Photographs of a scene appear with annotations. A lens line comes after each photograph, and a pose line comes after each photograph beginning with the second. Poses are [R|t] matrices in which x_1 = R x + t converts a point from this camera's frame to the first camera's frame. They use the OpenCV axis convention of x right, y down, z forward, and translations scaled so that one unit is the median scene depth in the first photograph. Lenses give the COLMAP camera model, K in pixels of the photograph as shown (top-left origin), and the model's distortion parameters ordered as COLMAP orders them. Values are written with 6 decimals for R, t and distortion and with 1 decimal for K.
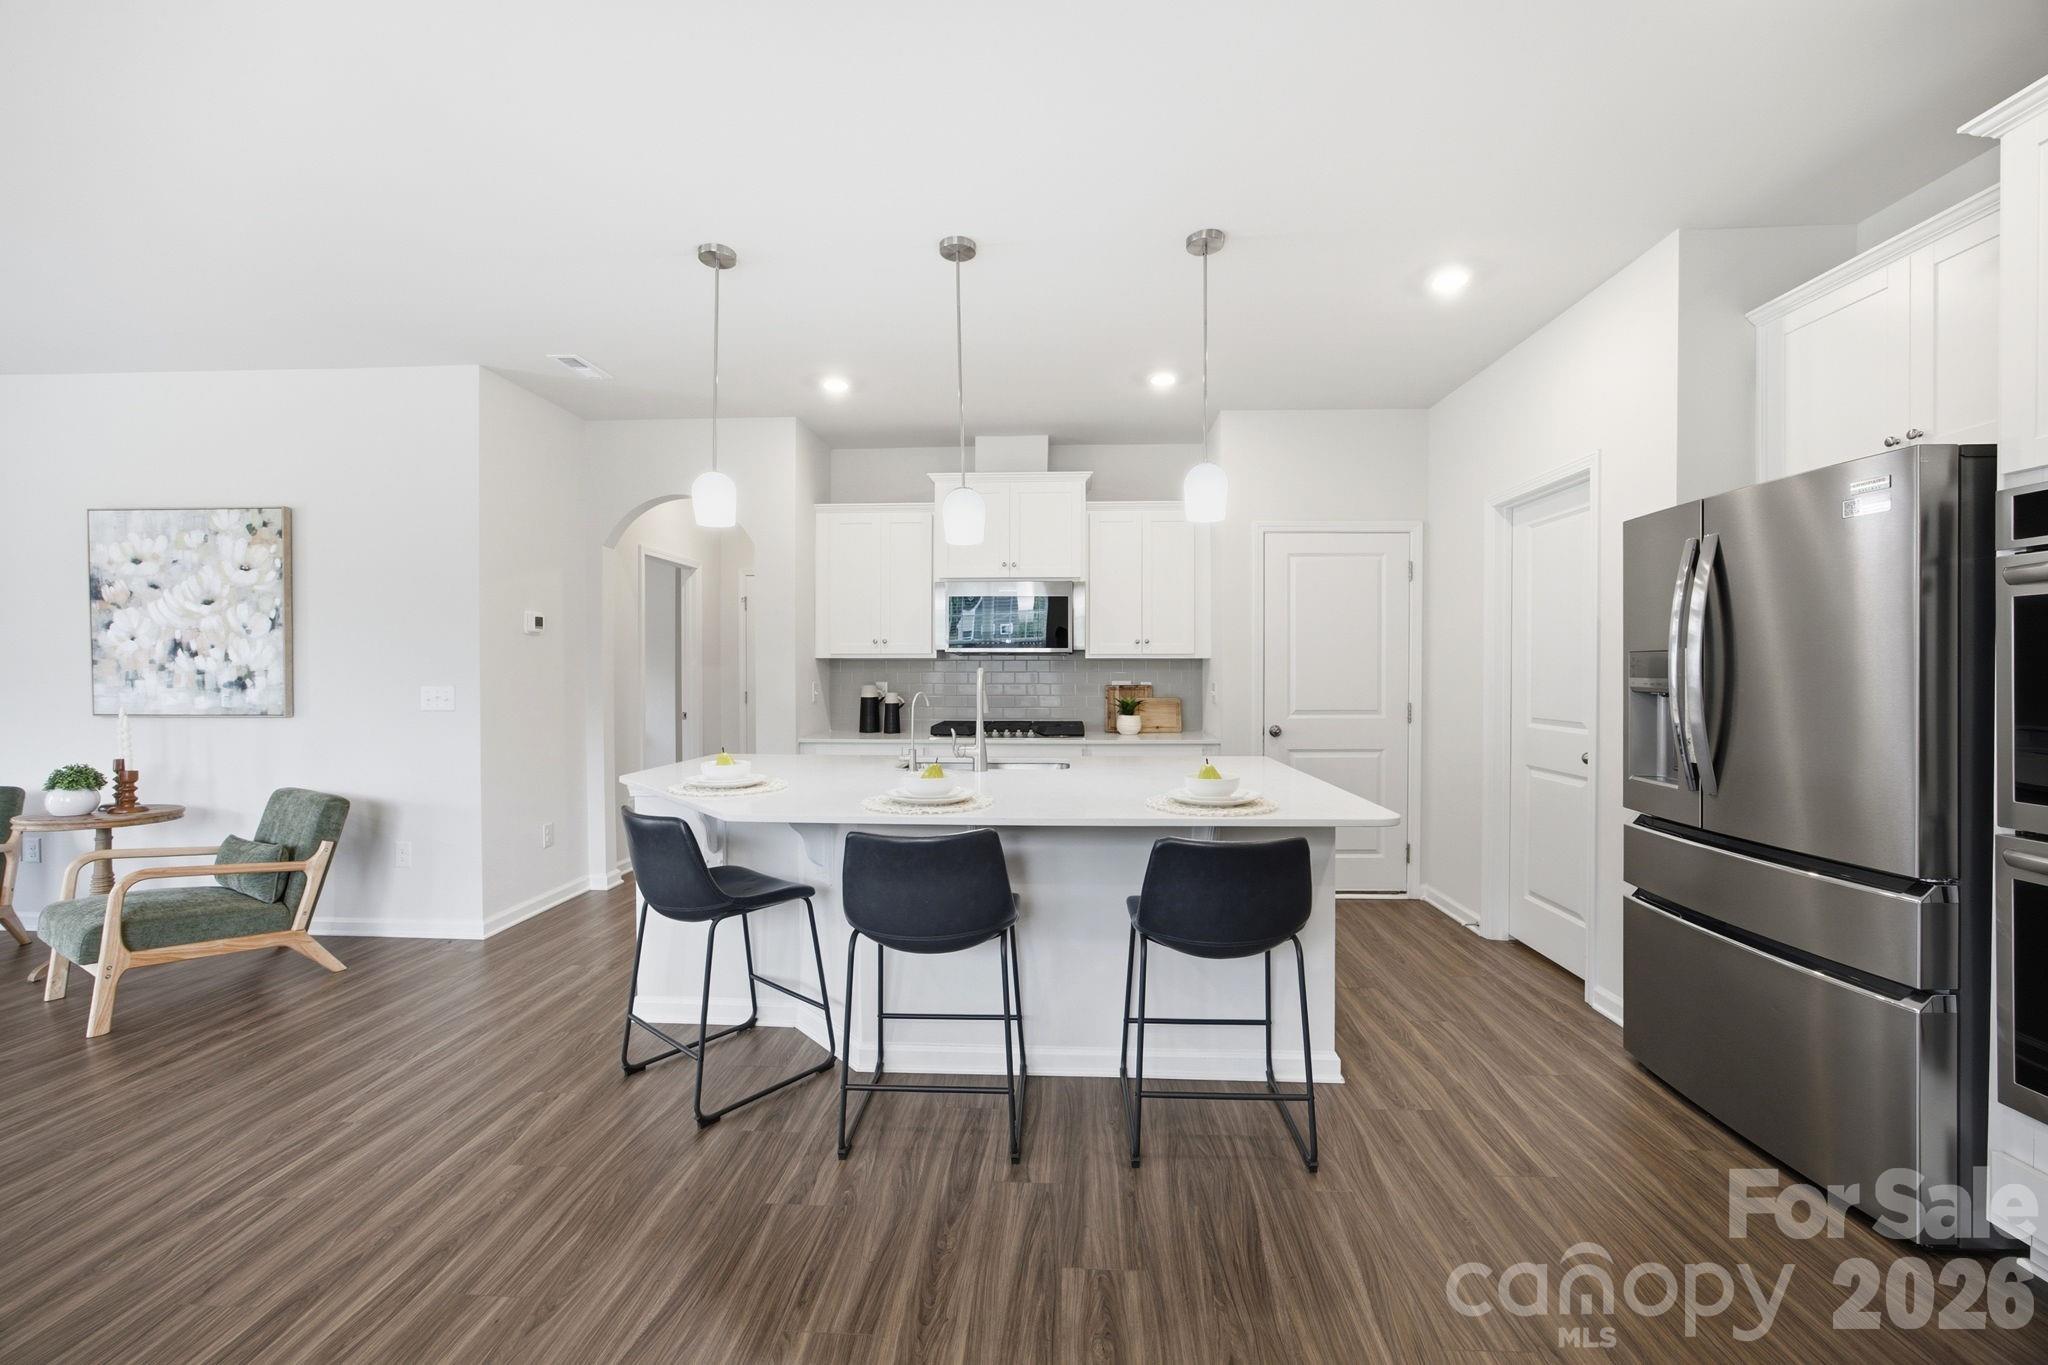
lens RADIAL K [[787.6, 0, 1028.1], [0, 787.6, 673.0], [0, 0, 1]] dist [-0.000315, 0.000087]
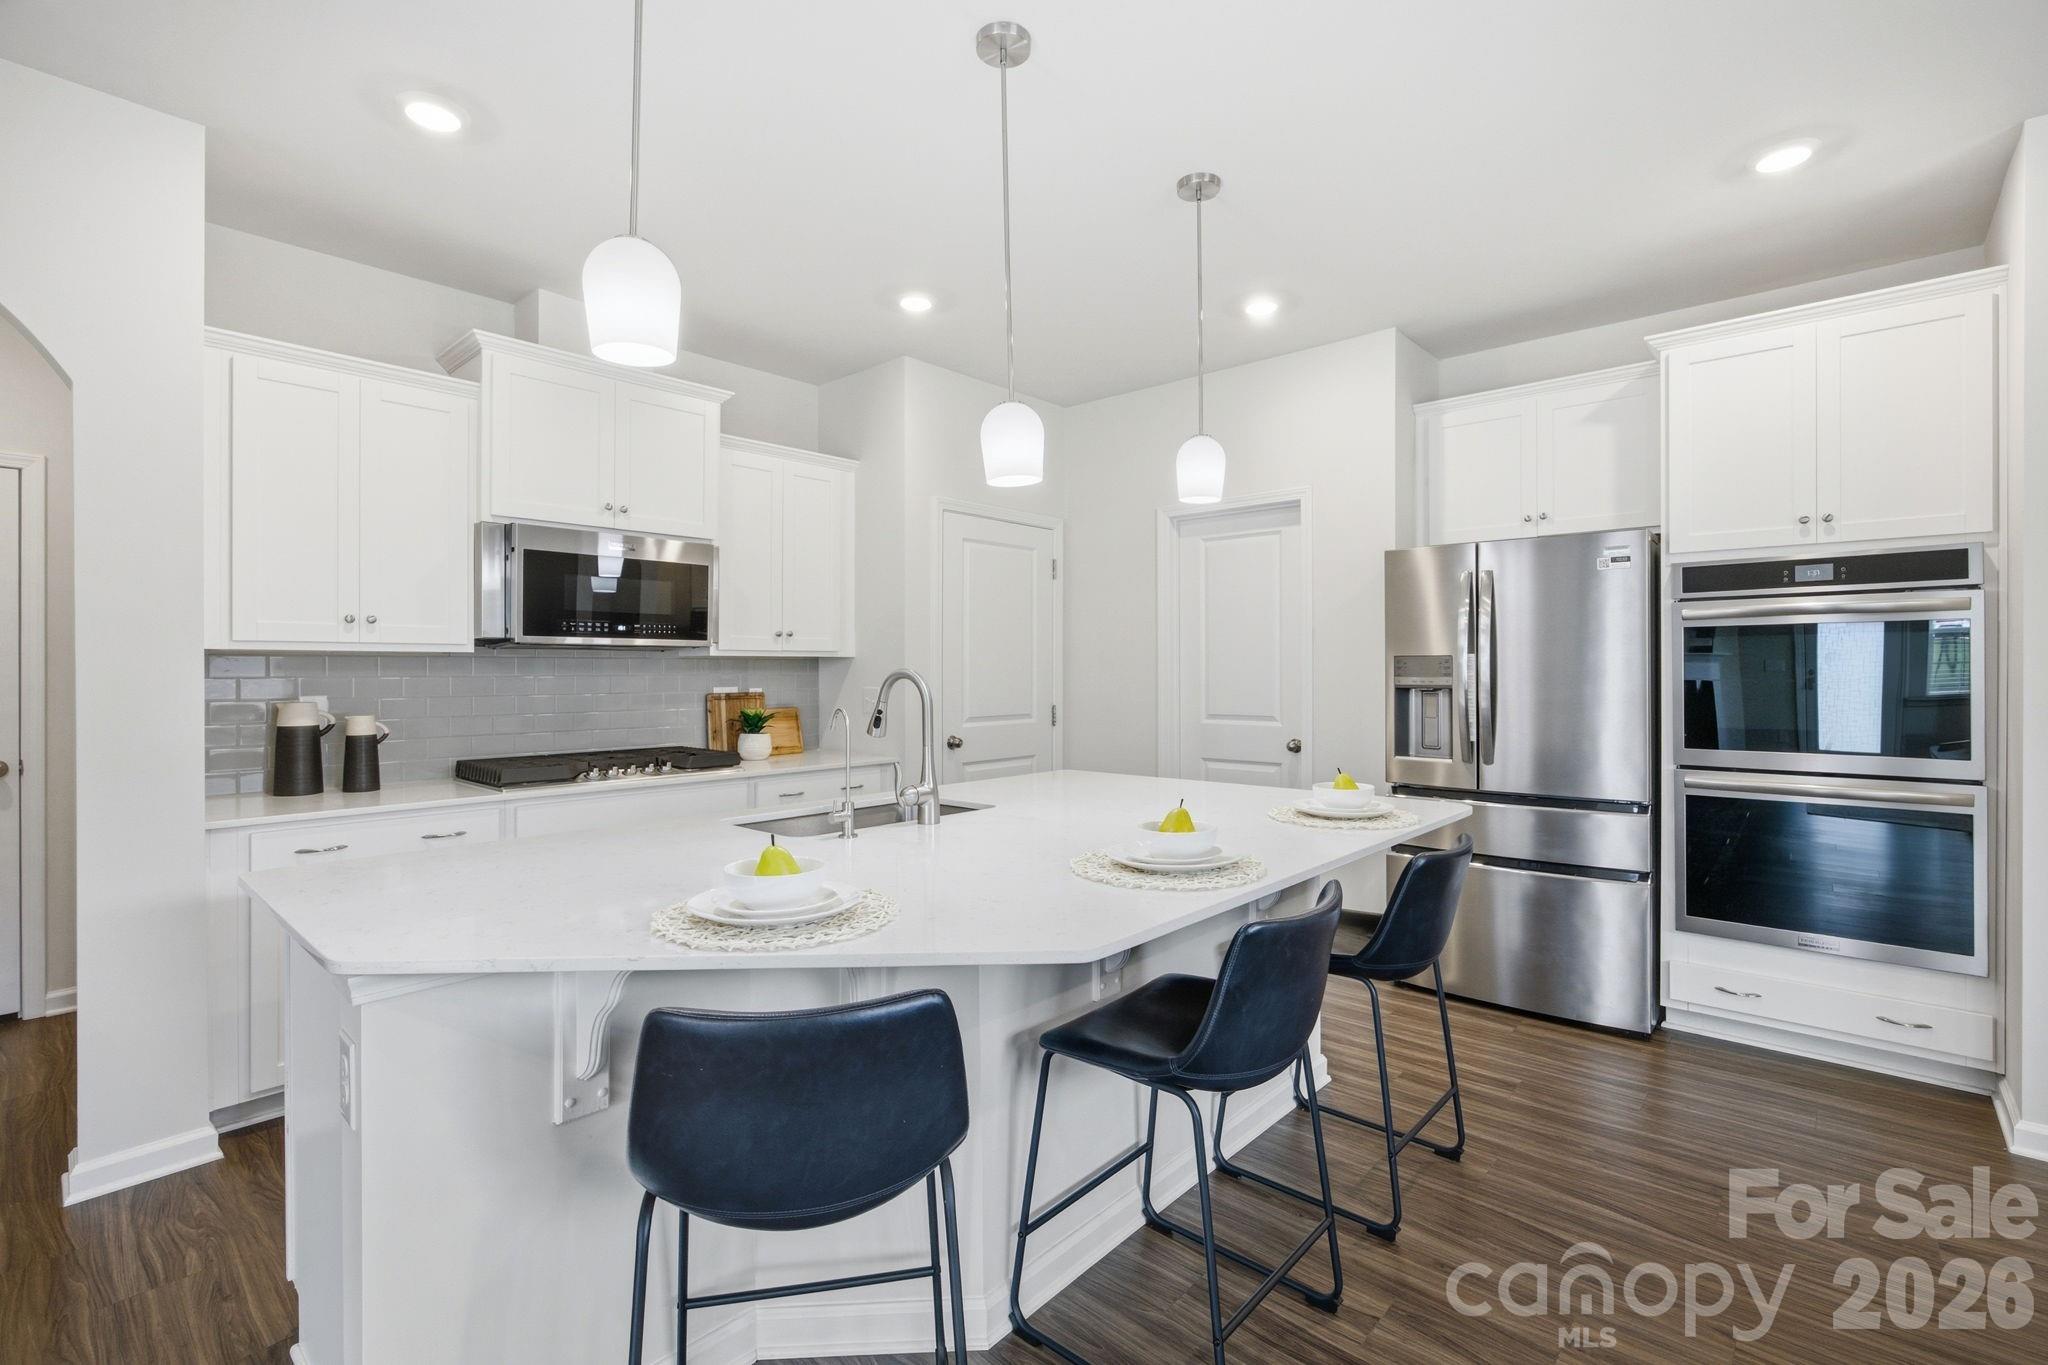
lens RADIAL K [[914.7, 0, 1019.7], [0, 914.7, 672.9], [0, 0, 1]] dist [-0.024327, 0.000091]
pose [[0.645869, -0.003153, 0.763441, -0.373134], [0.004402, 0.999990, 0.000406, -0.002338], [-0.763435, 0.003099, 0.645877, 0.275711]]
